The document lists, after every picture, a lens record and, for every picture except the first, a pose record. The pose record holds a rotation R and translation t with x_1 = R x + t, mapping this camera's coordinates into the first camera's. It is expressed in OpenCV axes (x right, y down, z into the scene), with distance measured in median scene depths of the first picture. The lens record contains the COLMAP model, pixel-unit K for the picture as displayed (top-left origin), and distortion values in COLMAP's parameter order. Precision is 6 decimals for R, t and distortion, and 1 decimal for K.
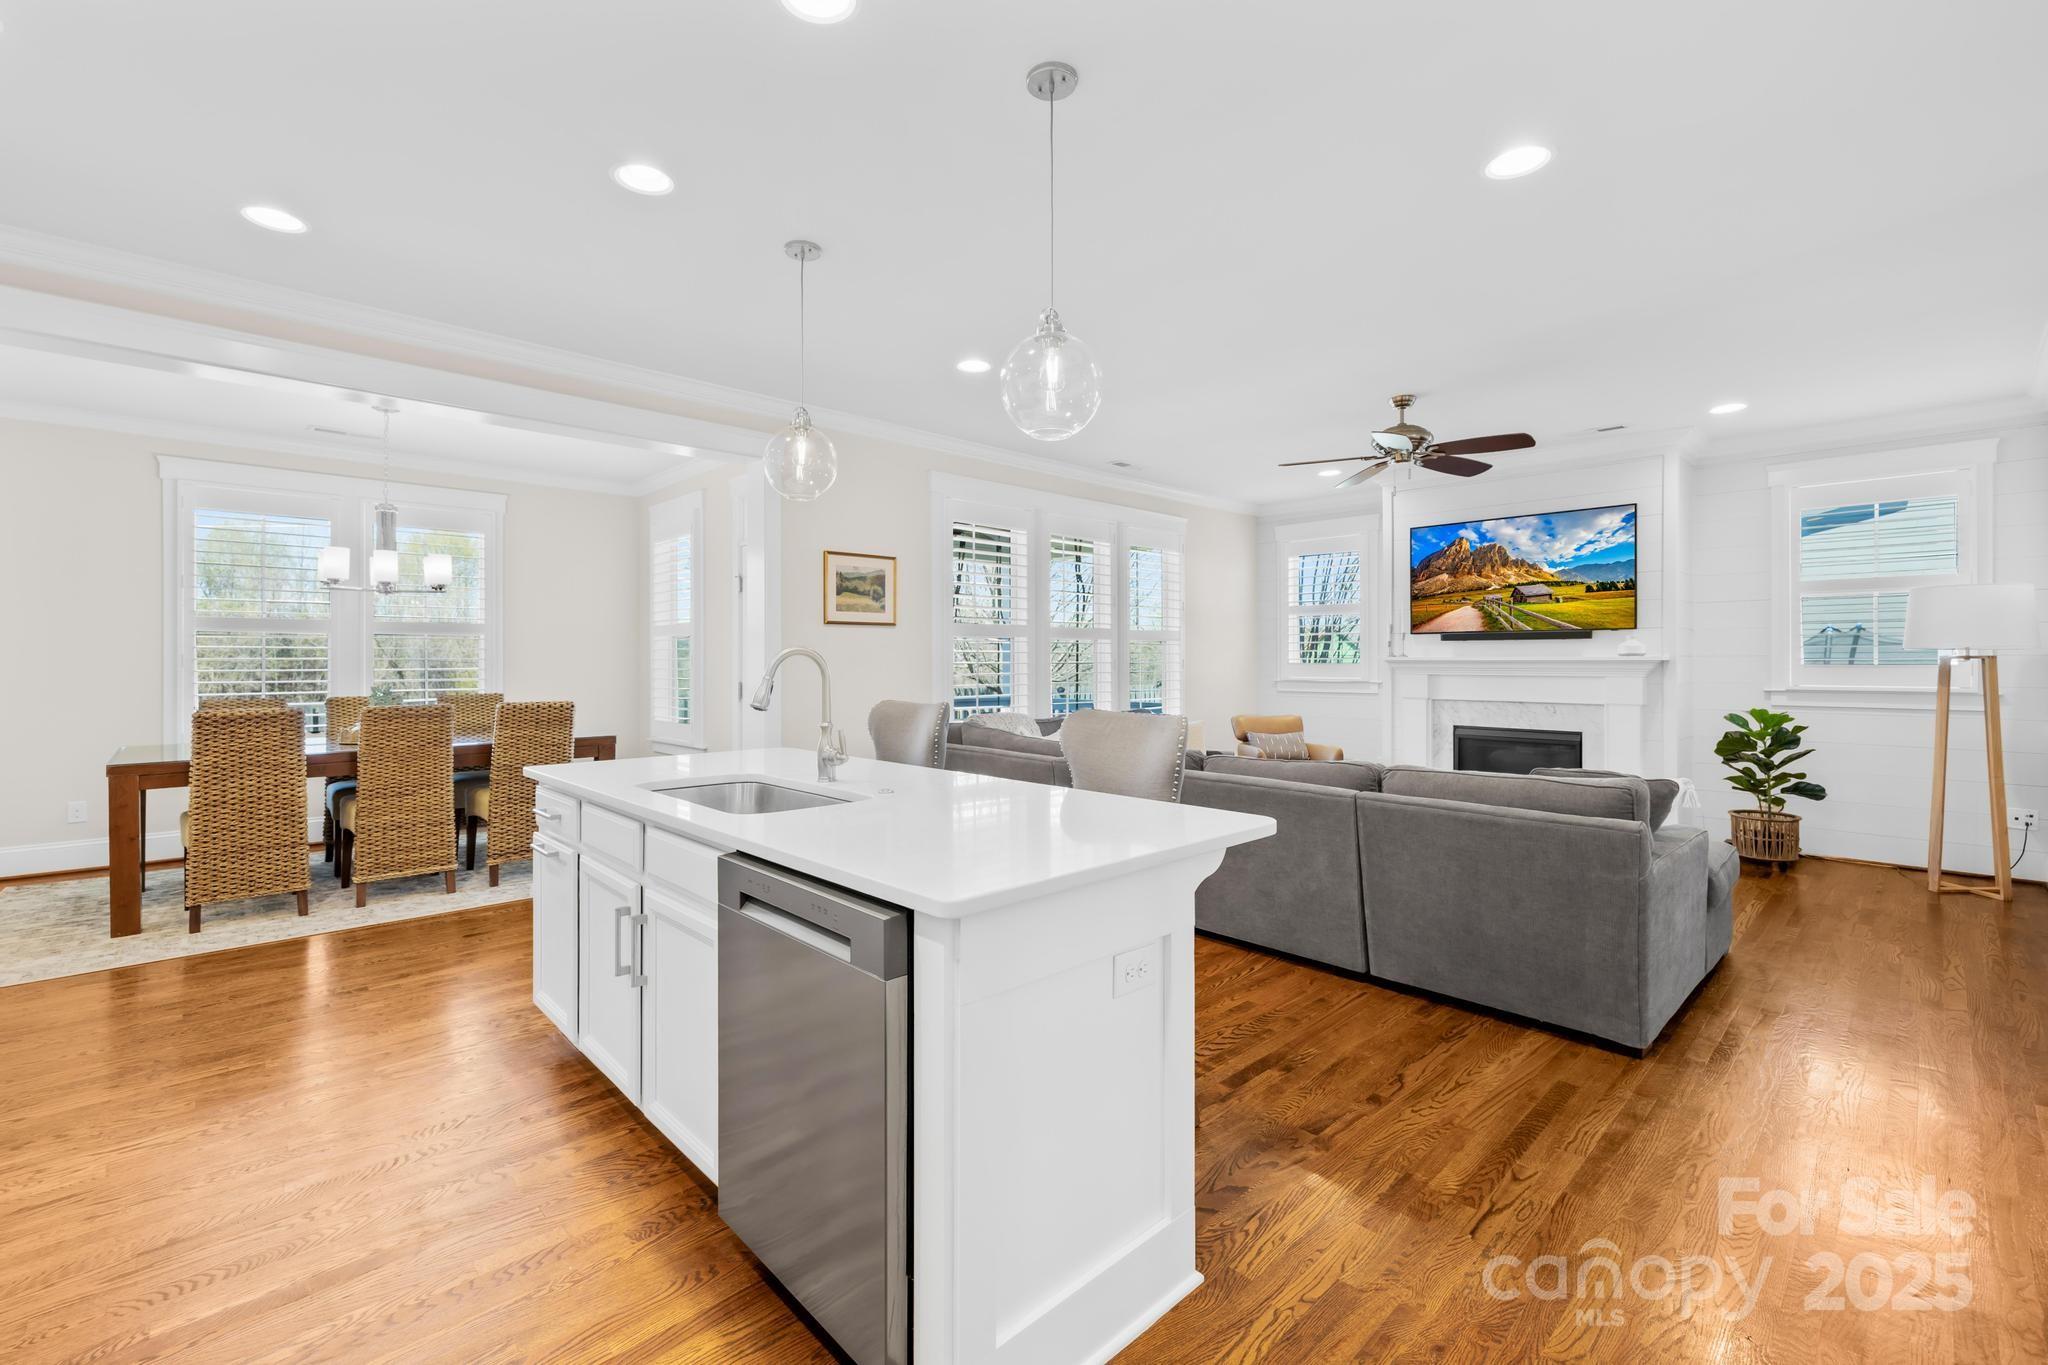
lens RADIAL K [[886.3, 0, 1025.9], [0, 886.3, 672.3], [0, 0, 1]] dist [0.000365, -0.000594]
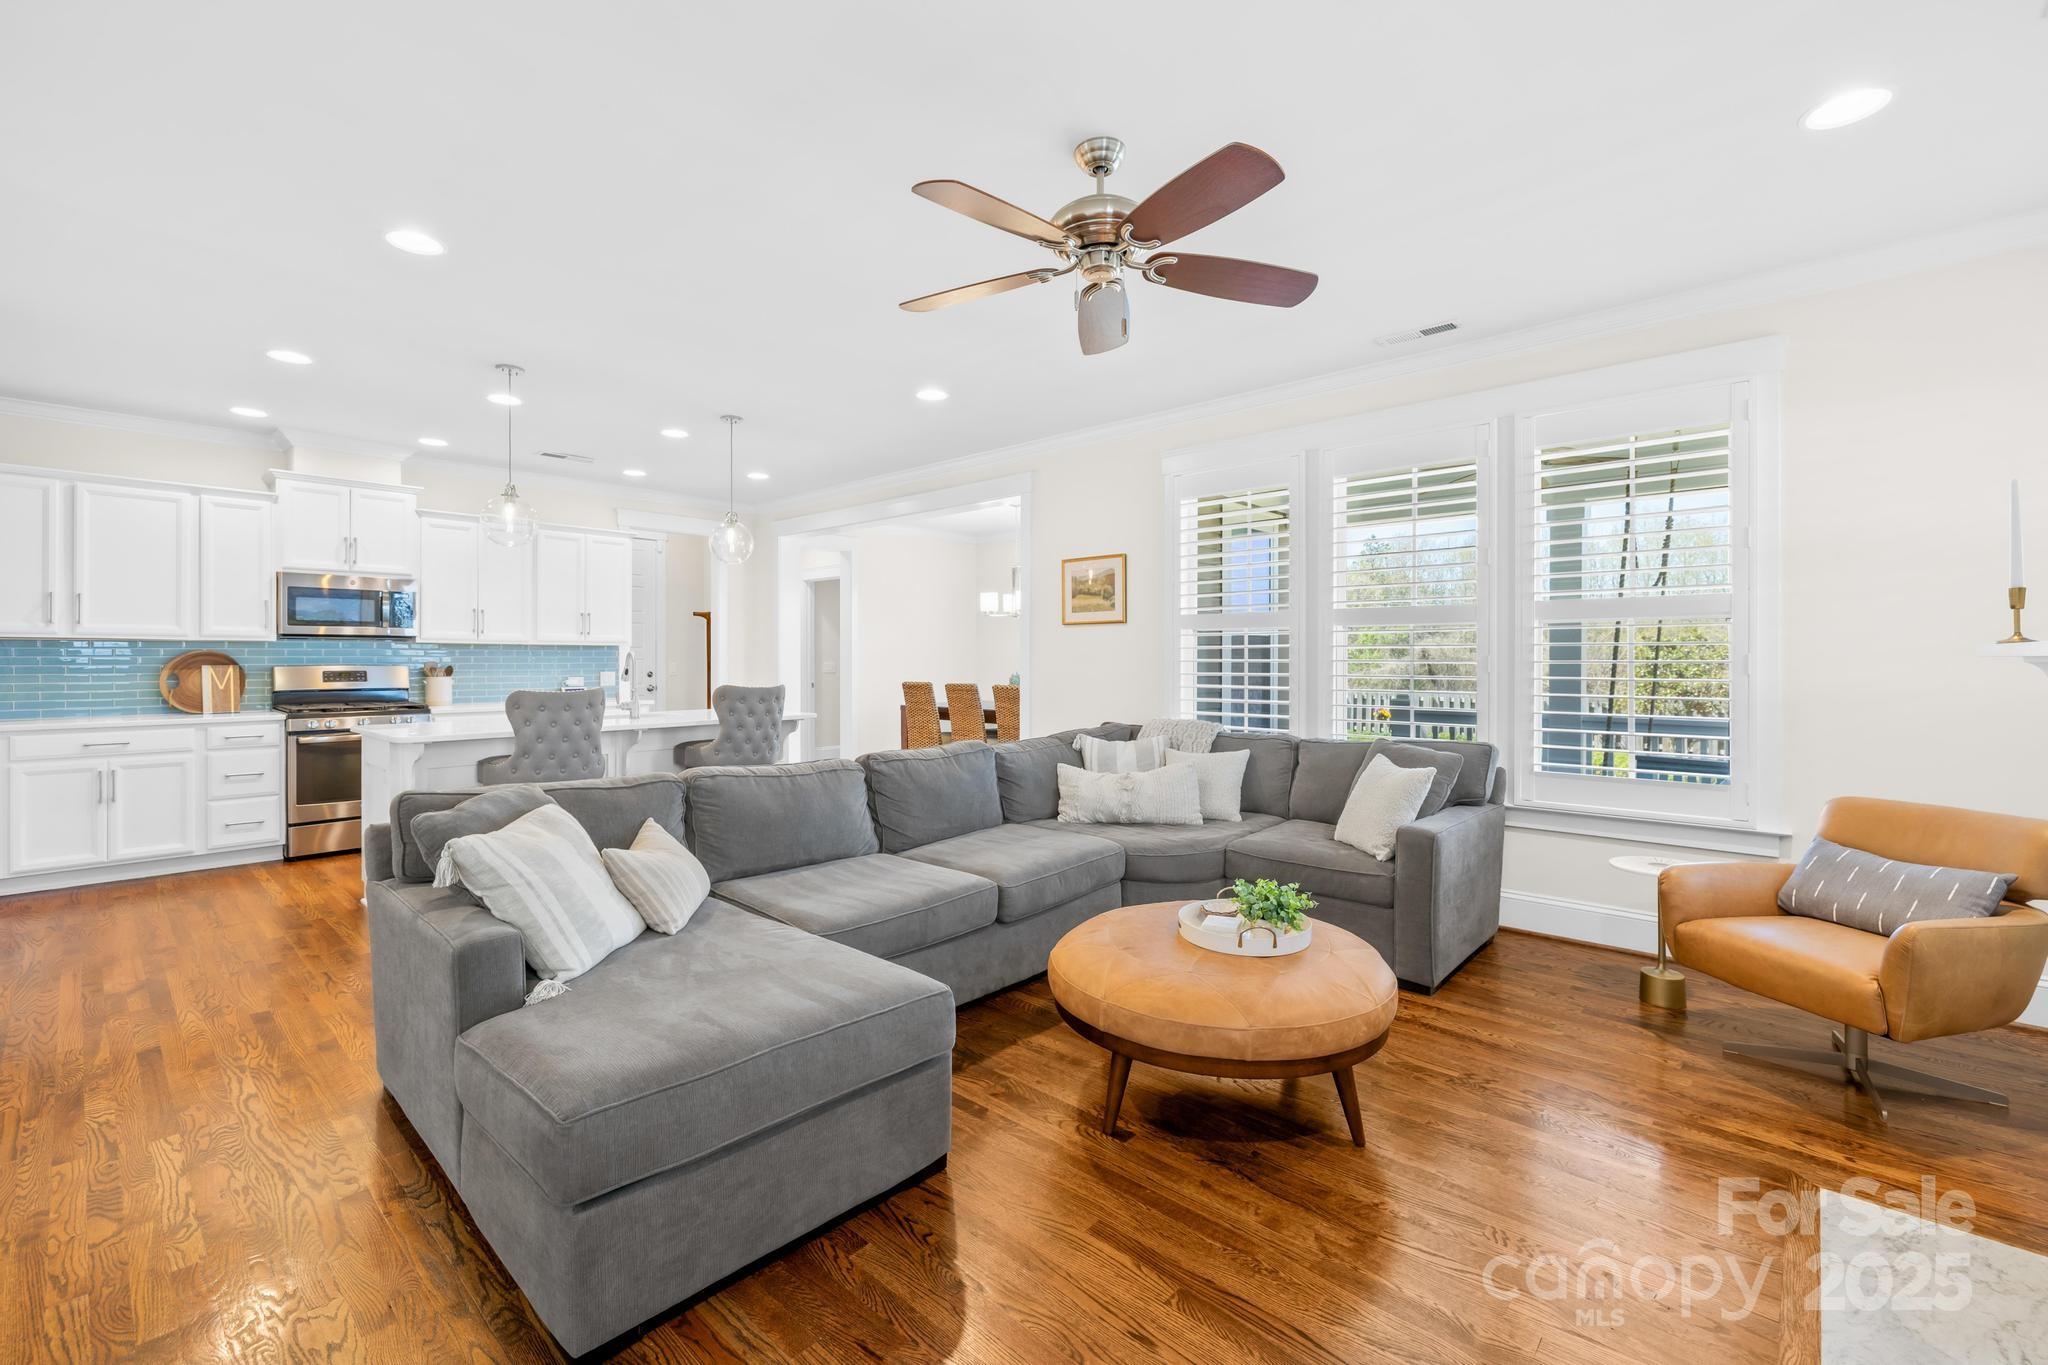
lens RADIAL K [[886.3, 0, 1025.9], [0, 886.3, 672.3], [0, 0, 1]] dist [0.000365, -0.000594]
pose [[0.069727, 0.016481, -0.997430, 0.761558], [-0.012701, 0.999797, 0.015633, -0.010252], [0.997485, 0.011578, 0.069922, 0.751155]]
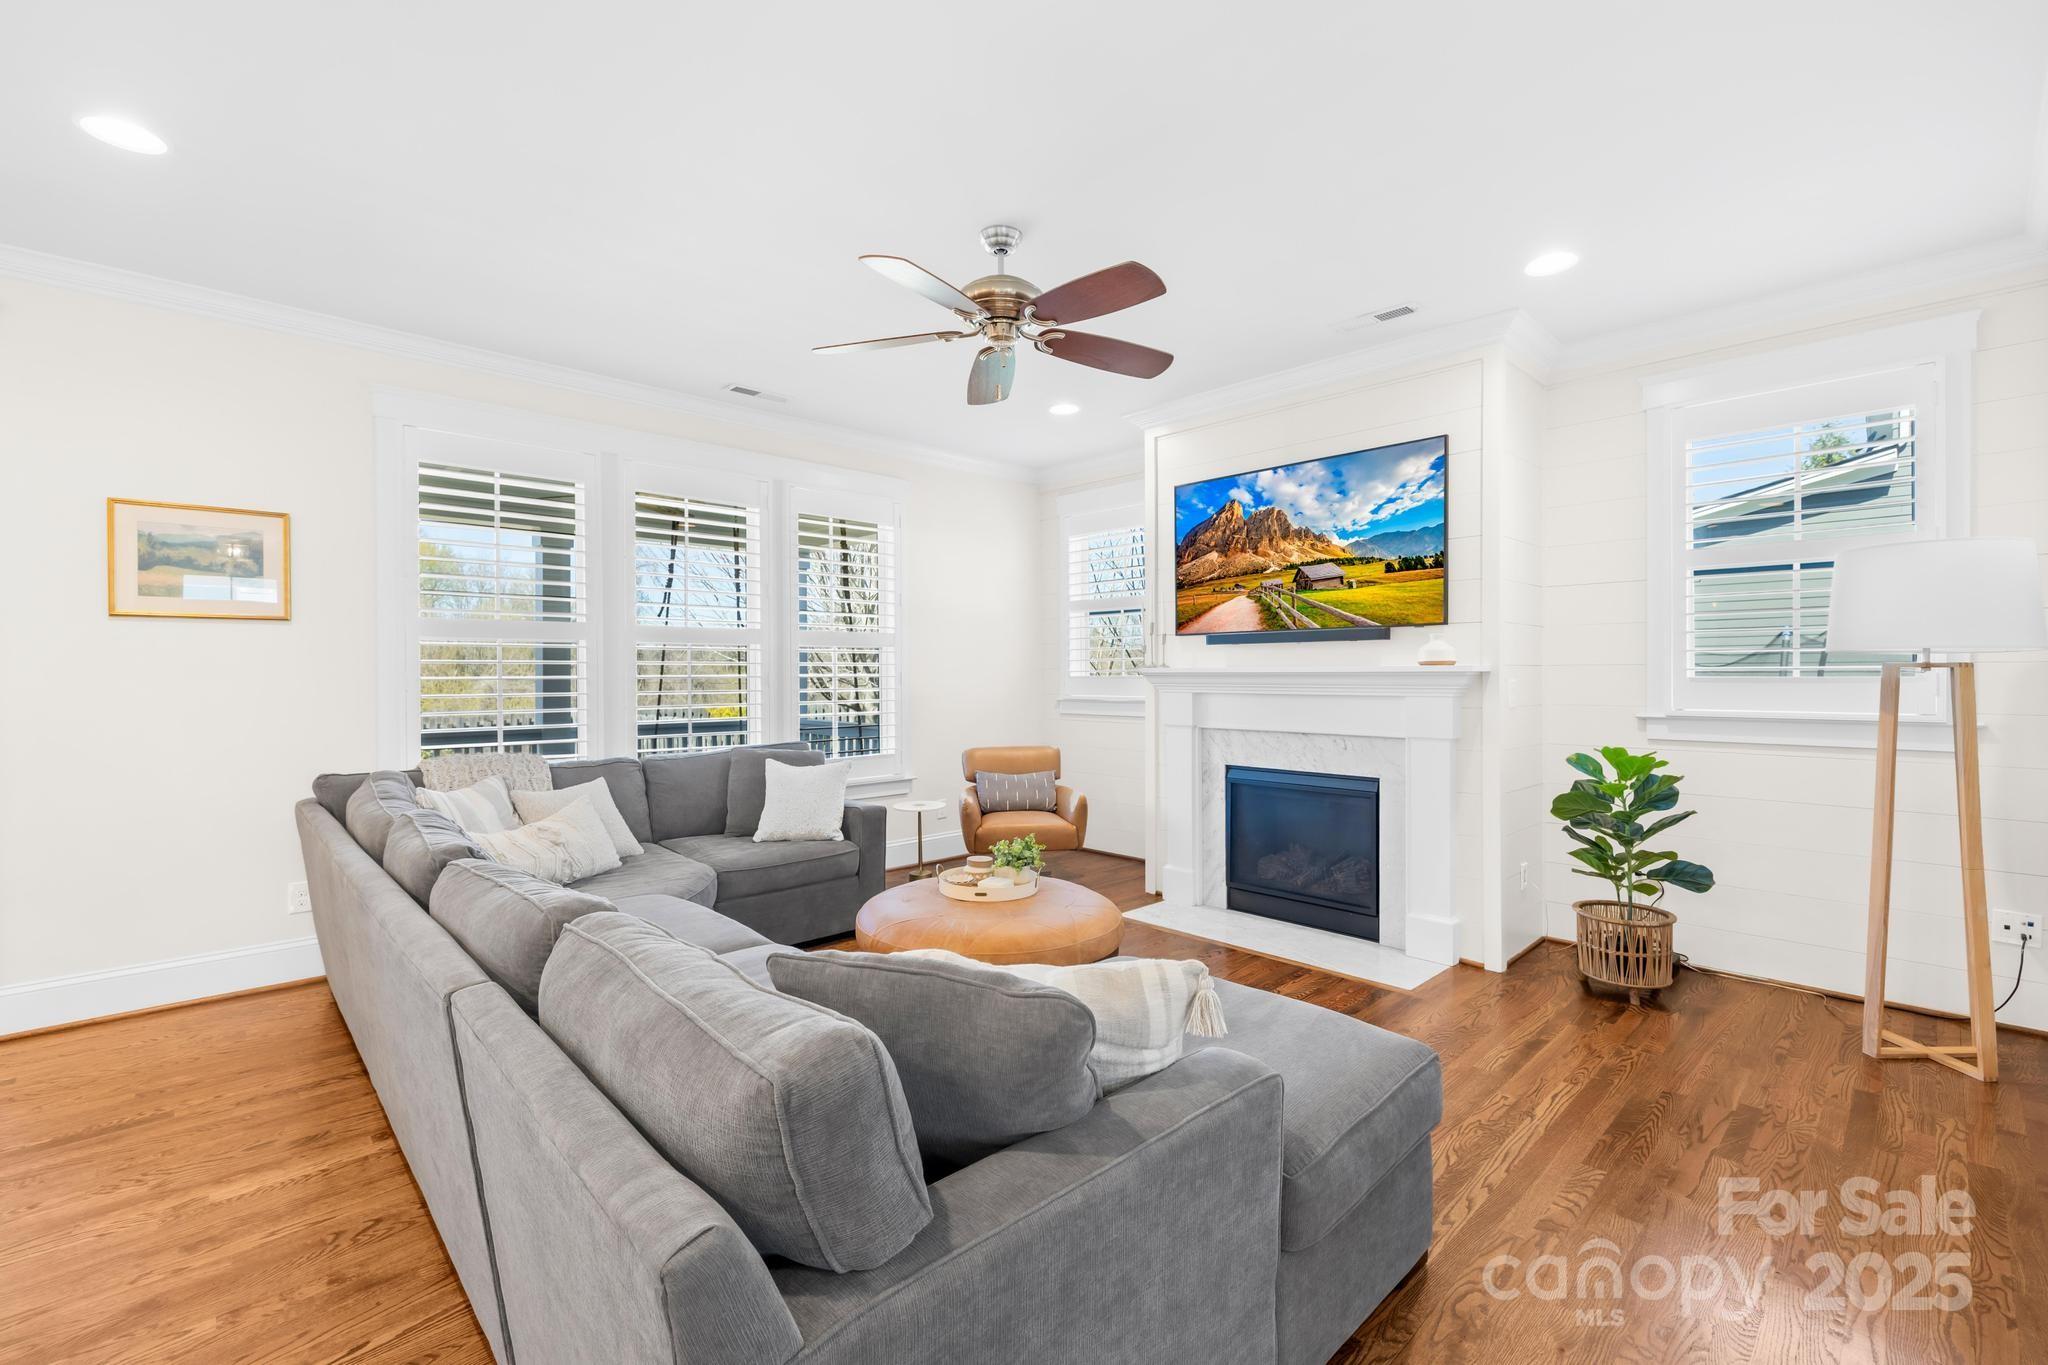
lens RADIAL K [[906.5, 0, 1021.8], [0, 906.5, 674.7], [0, 0, 1]] dist [-0.001546, -0.000711]
pose [[0.999467, -0.002974, 0.032505, 0.325986], [0.003339, 0.999932, -0.011191, -0.004814], [-0.032469, 0.011293, 0.999409, 0.307580]]
